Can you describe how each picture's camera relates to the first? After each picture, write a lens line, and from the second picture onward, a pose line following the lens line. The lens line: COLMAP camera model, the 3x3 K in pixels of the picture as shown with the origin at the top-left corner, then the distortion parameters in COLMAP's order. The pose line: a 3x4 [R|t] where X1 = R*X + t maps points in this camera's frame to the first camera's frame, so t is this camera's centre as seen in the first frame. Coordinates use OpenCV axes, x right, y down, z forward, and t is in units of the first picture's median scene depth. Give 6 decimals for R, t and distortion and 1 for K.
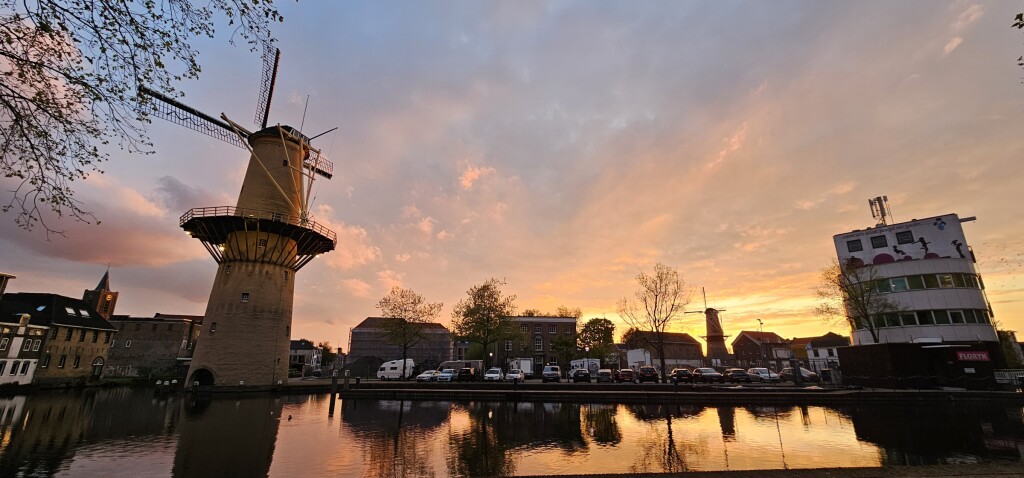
lens RADIAL K [[414.7, 0, 510.2], [0, 414.7, 245.0], [0, 0, 1]] dist [-0.003824, 0.002451]
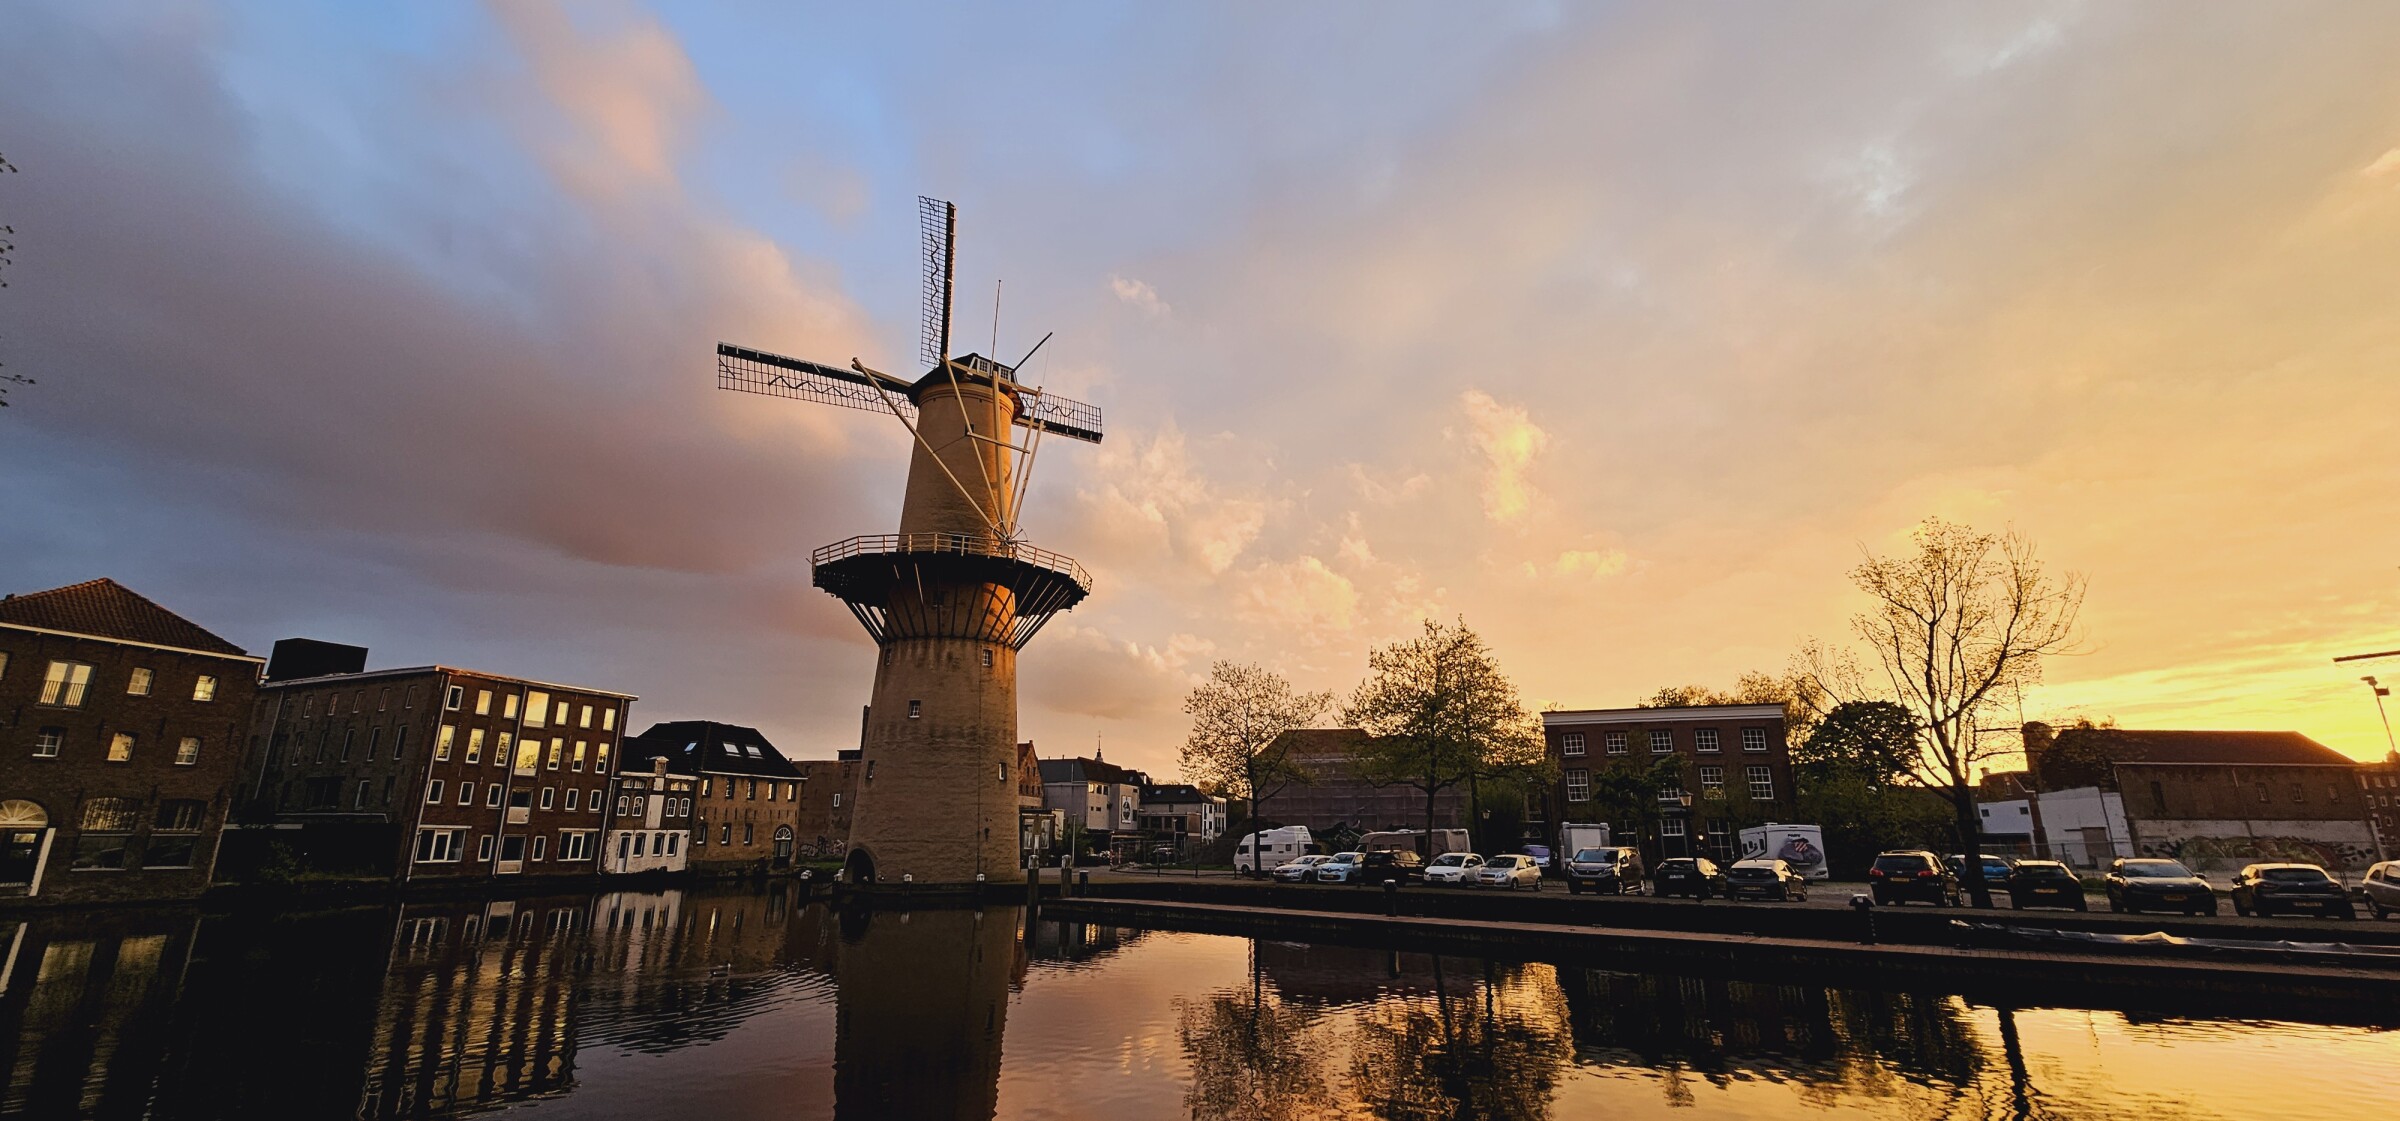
lens RADIAL K [[972.0, 0, 1196.2], [0, 972.0, 575.7], [0, 0, 1]] dist [-0.003824, 0.002451]
pose [[0.876478, -0.123464, -0.465342, 0.206585], [0.133832, 0.990945, -0.010843, 0.020938], [0.462467, -0.052774, 0.885064, 0.103714]]
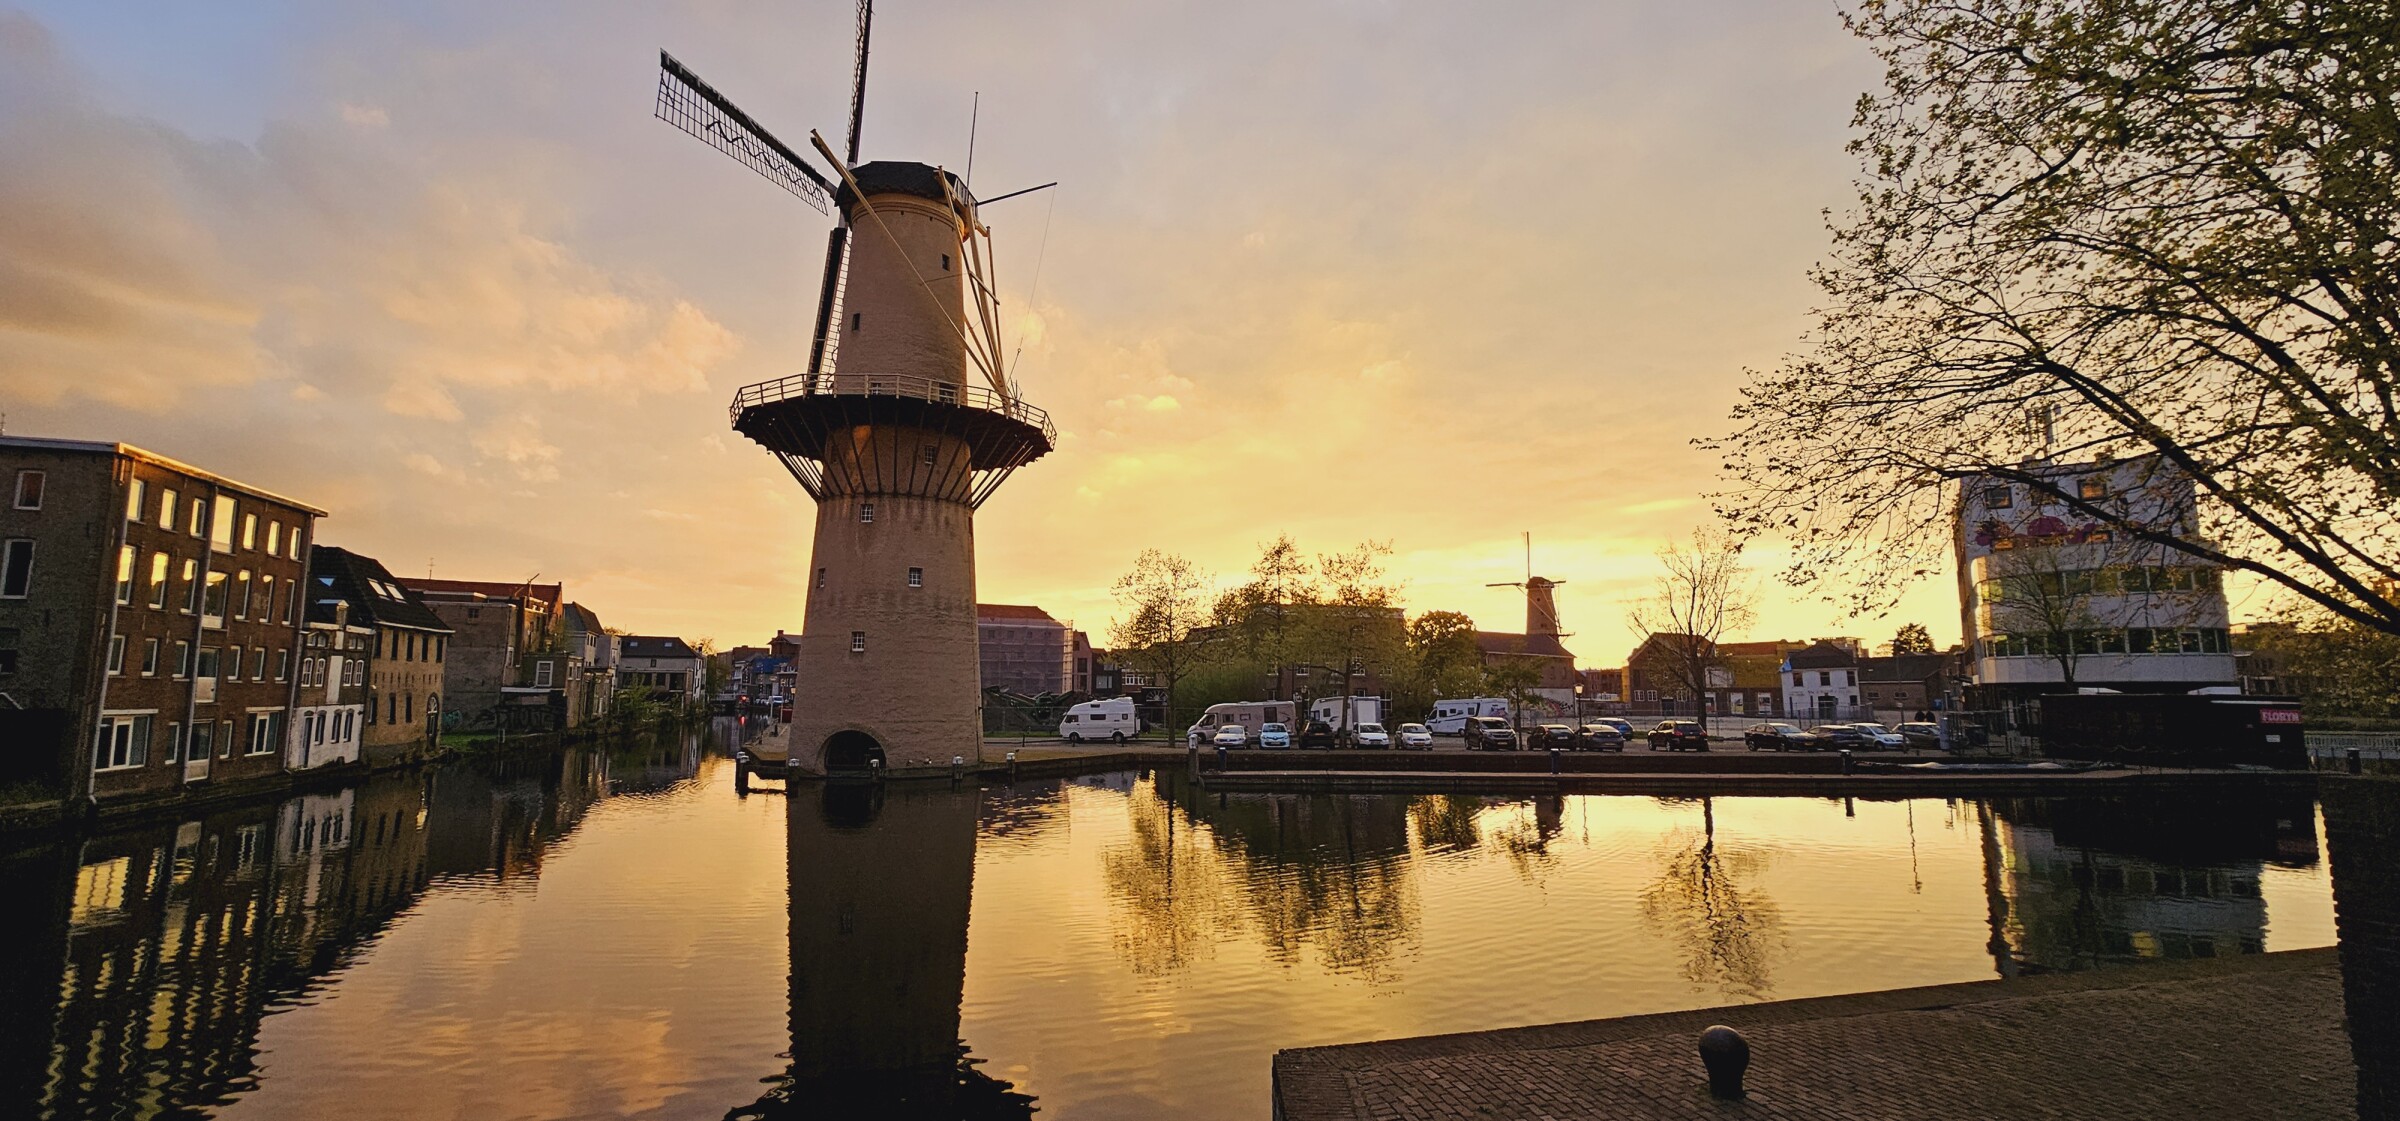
lens RADIAL K [[972.0, 0, 1197.0], [0, 972.0, 573.9], [0, 0, 1]] dist [-0.003824, 0.002451]
pose [[0.985078, 0.024391, 0.170372, -0.457687], [-0.052574, 0.985236, 0.162928, -0.058977], [-0.163883, -0.169454, 0.971817, -0.073350]]
